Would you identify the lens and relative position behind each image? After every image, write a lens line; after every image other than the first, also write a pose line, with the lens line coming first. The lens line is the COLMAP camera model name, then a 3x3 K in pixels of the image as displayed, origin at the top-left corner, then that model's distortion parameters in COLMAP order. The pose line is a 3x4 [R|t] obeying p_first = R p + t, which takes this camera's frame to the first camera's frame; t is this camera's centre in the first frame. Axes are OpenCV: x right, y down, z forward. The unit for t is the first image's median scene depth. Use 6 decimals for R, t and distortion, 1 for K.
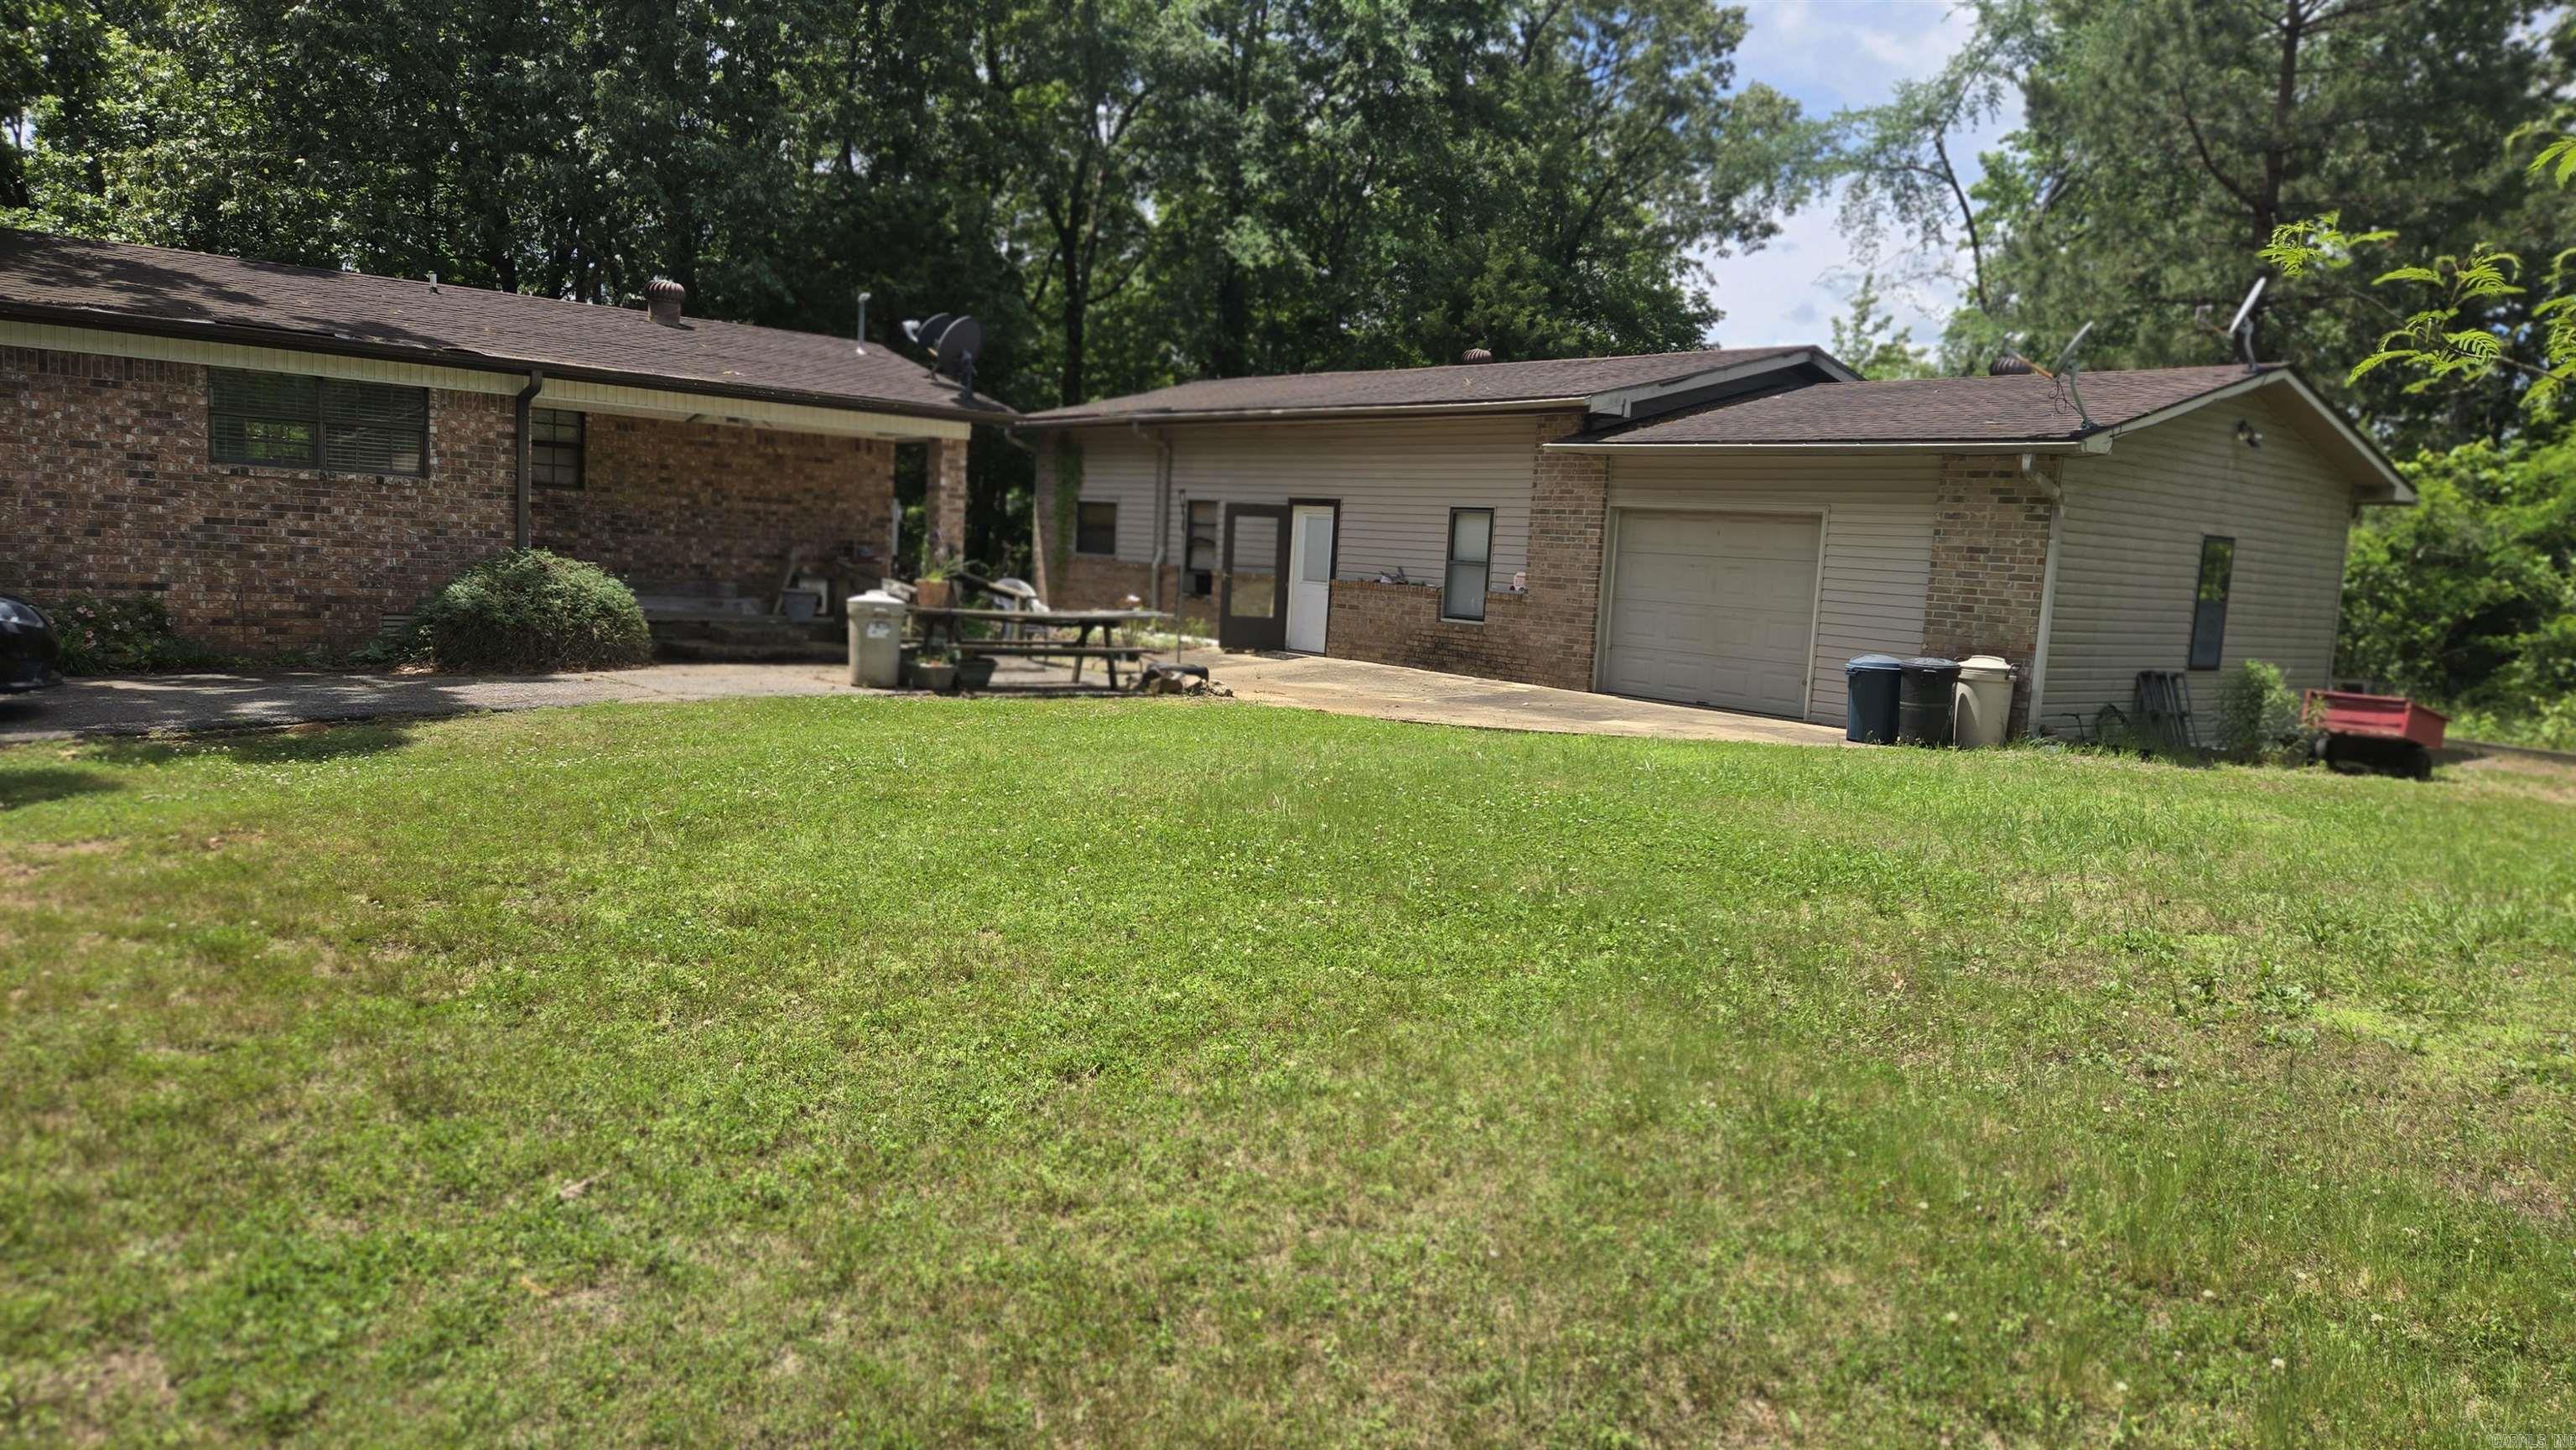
lens RADIAL K [[1710.4, 0, 1296.5], [0, 1710.4, 749.0], [0, 0, 1]] dist [0.067295, -0.058532]
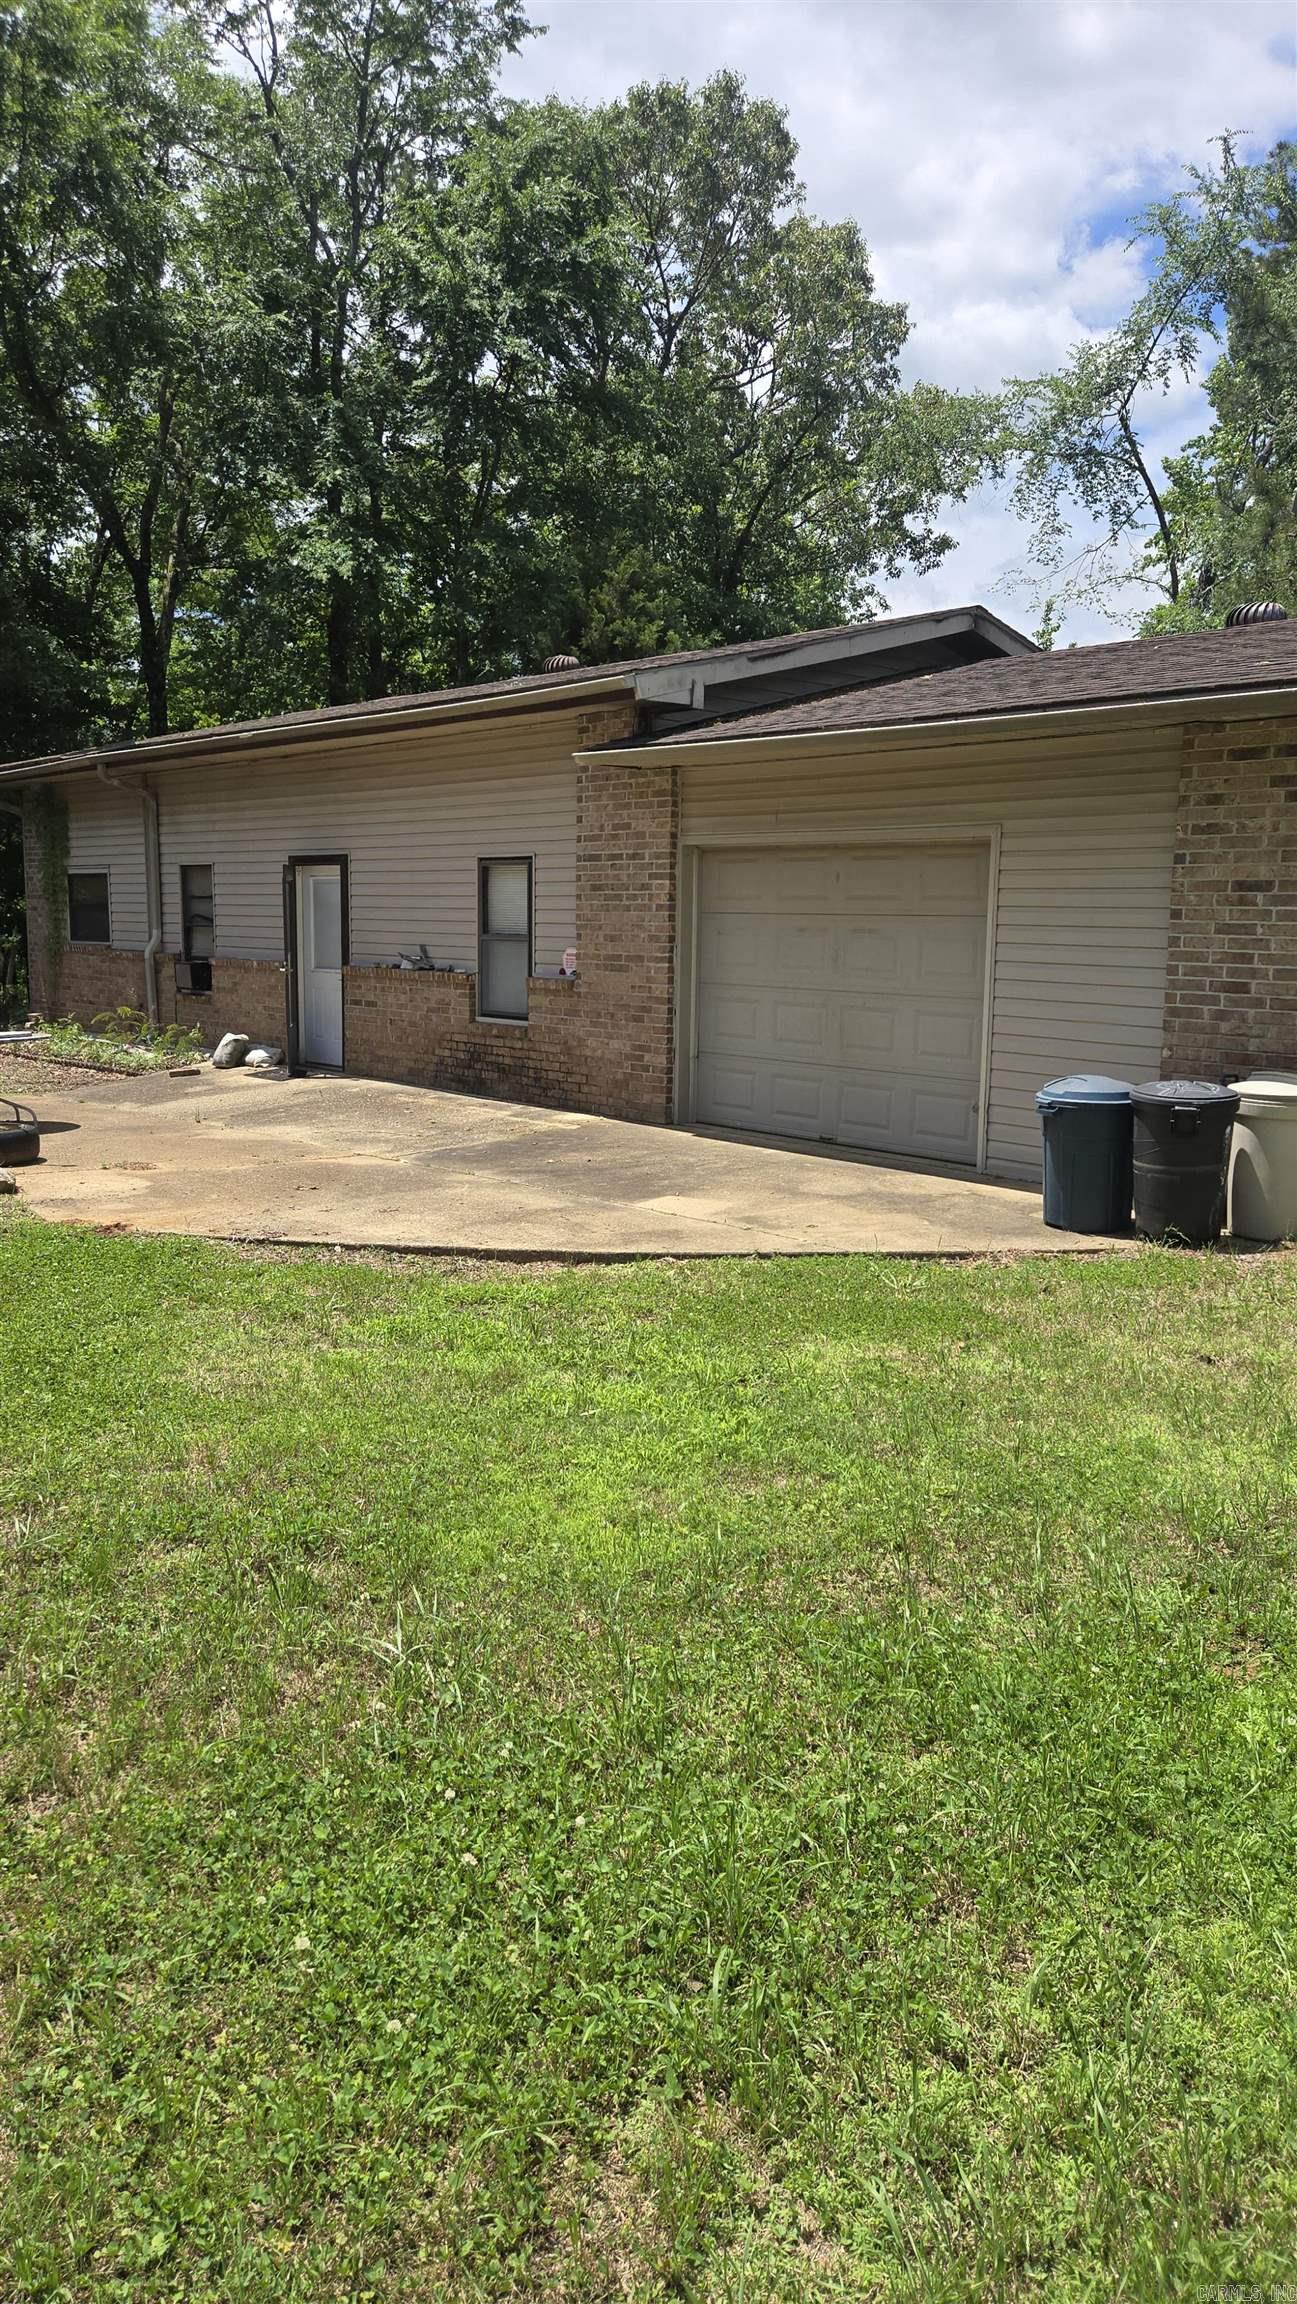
lens RADIAL K [[1529.7, 0, 650.0], [0, 1529.7, 1129.5], [0, 0, 1]] dist [0.067295, -0.058532]
pose [[0.997310, -0.052706, 0.050936, 0.113072], [0.051444, 0.998343, 0.025779, -0.039930], [-0.052210, -0.023090, 0.998369, 0.341746]]
